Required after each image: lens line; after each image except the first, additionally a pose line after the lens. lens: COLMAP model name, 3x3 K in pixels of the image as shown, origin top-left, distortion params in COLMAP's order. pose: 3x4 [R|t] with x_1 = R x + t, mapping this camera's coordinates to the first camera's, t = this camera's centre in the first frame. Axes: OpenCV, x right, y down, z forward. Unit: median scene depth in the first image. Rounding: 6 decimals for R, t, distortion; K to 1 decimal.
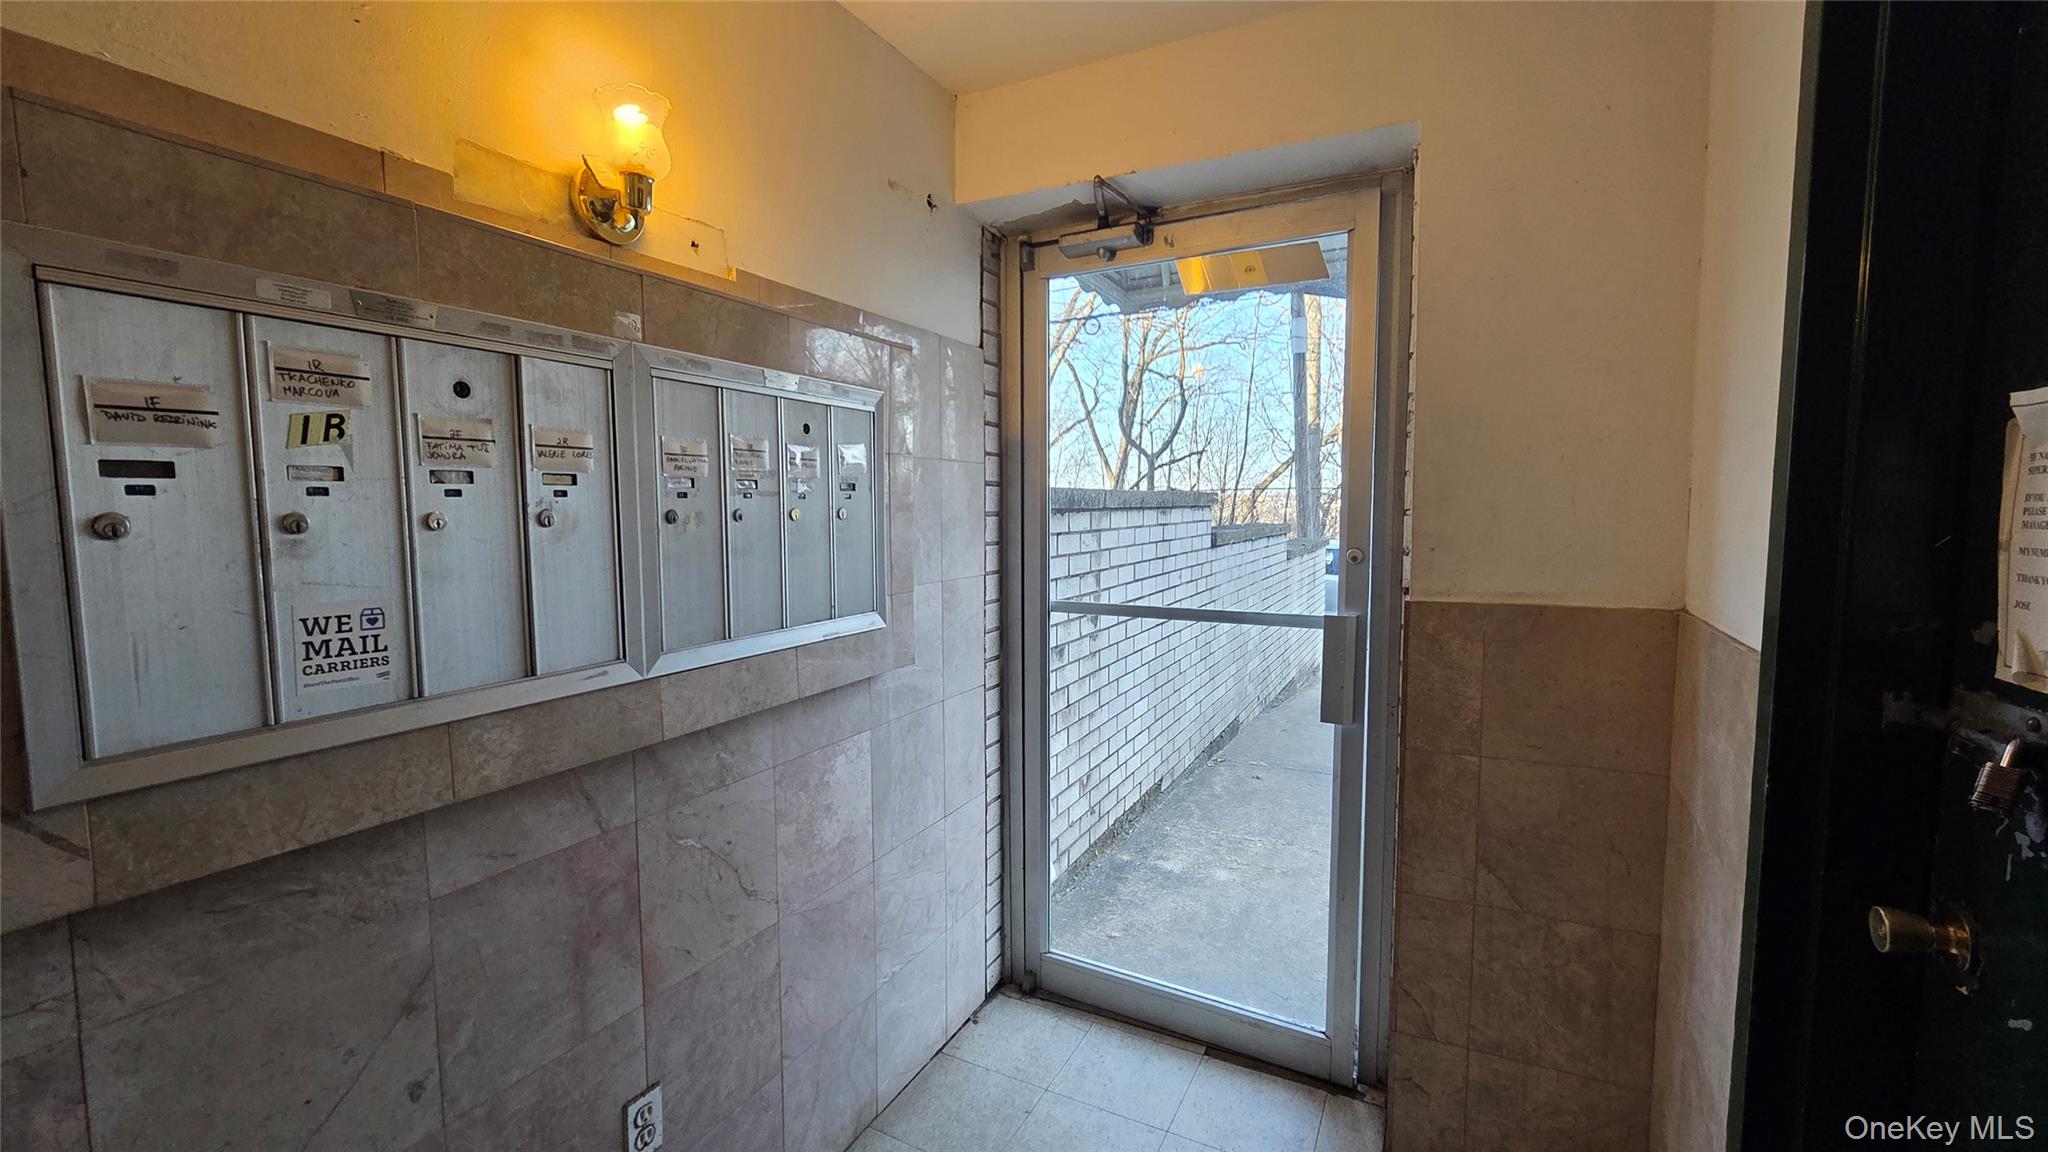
lens RADIAL K [[841.3, 0, 1018.3], [0, 841.3, 573.8], [0, 0, 1]] dist [-0.000391, 0.000213]
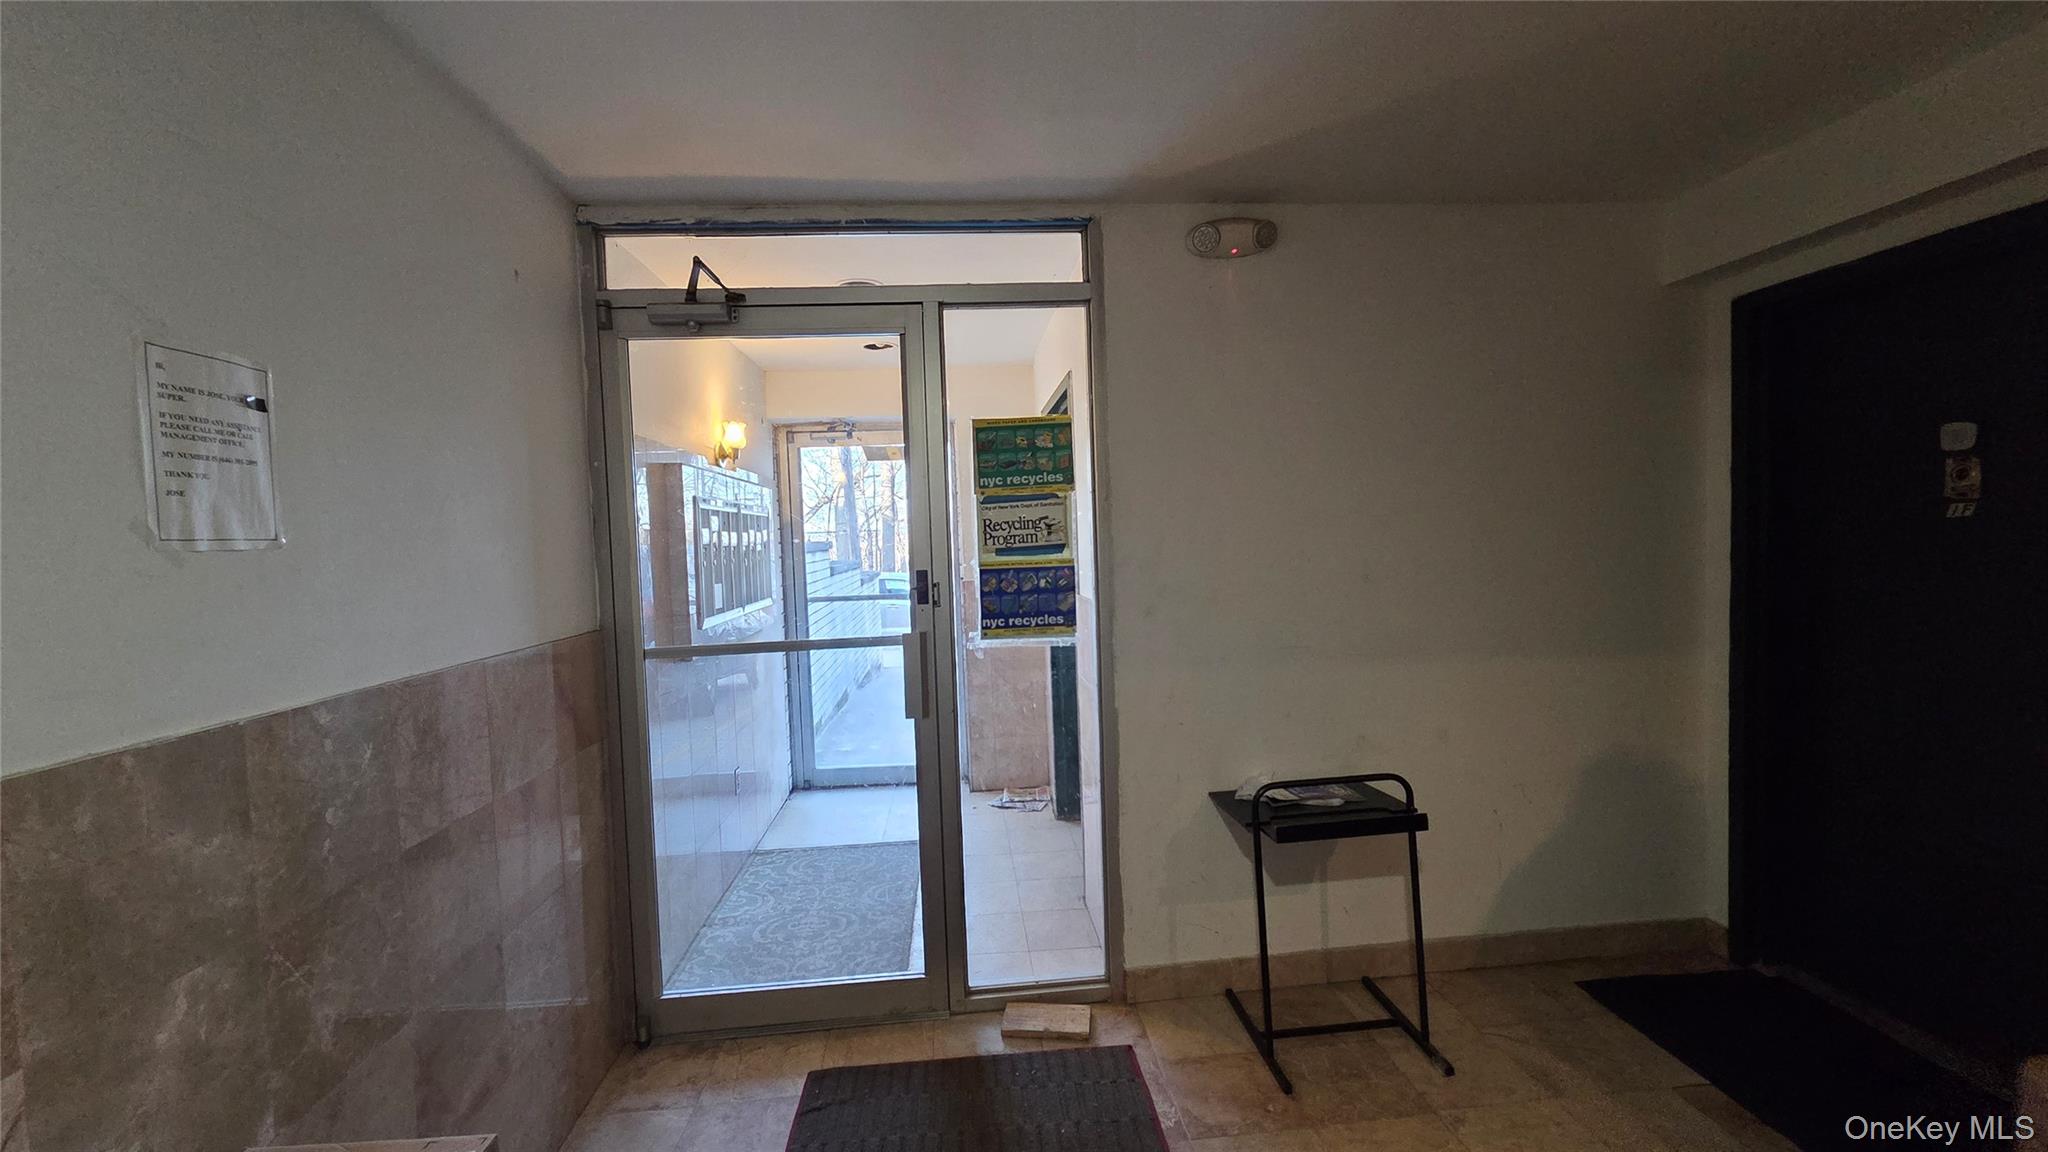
lens RADIAL K [[841.3, 0, 1026.0], [0, 841.3, 574.4], [0, 0, 1]] dist [-0.000391, 0.000213]
pose [[0.844504, -0.051305, 0.533086, -0.869655], [0.077668, 0.996610, -0.027125, 0.106270], [-0.529887, 0.064311, 0.845626, -1.506590]]
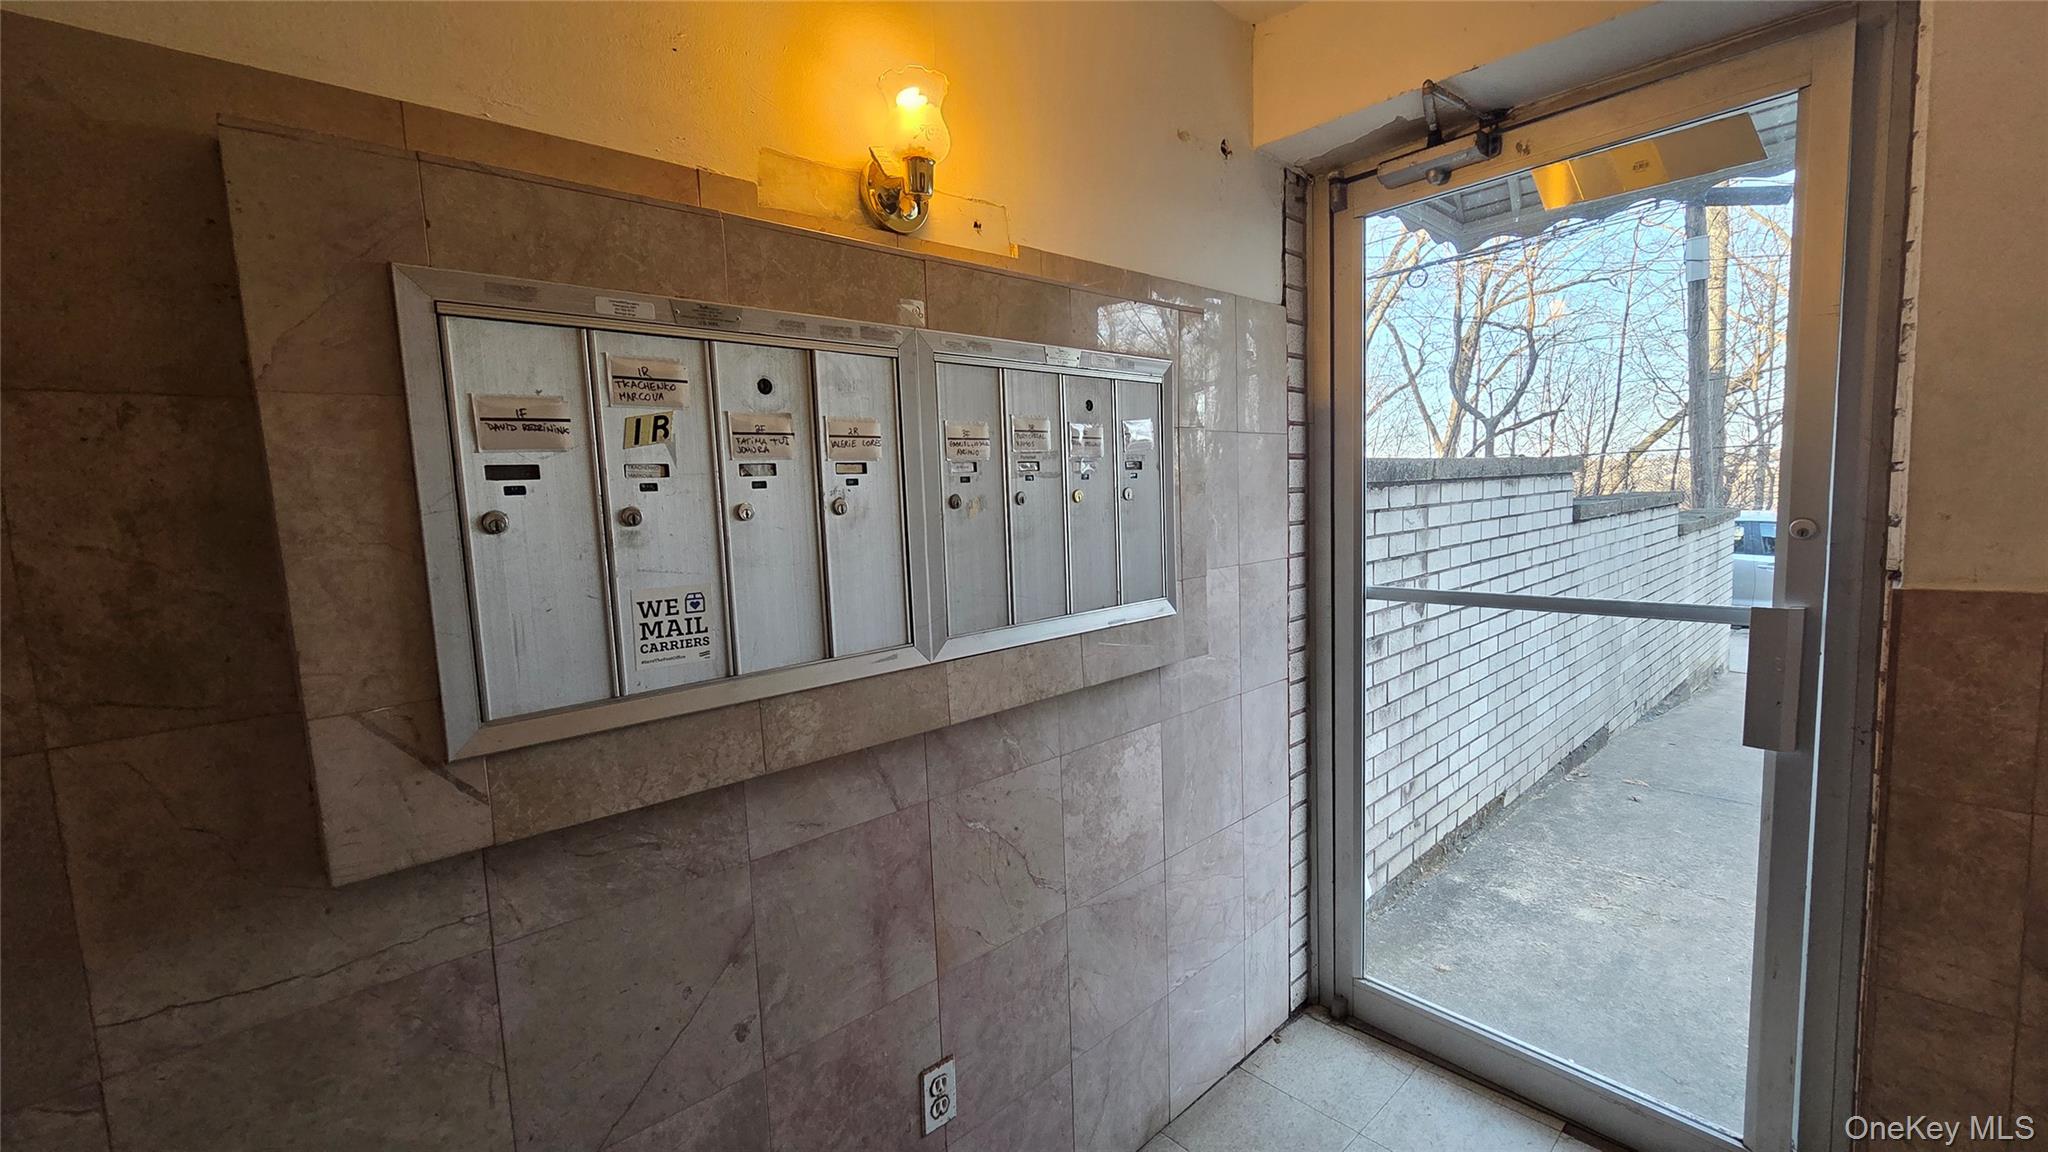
lens RADIAL K [[841.3, 0, 1026.0], [0, 841.3, 581.4], [0, 0, 1]] dist [-0.000391, 0.000213]
pose [[0.940600, 0.001631, -0.339512, 0.003472], [0.008120, 0.999594, 0.027299, -0.000312], [0.339419, -0.028434, 0.940205, 0.067903]]
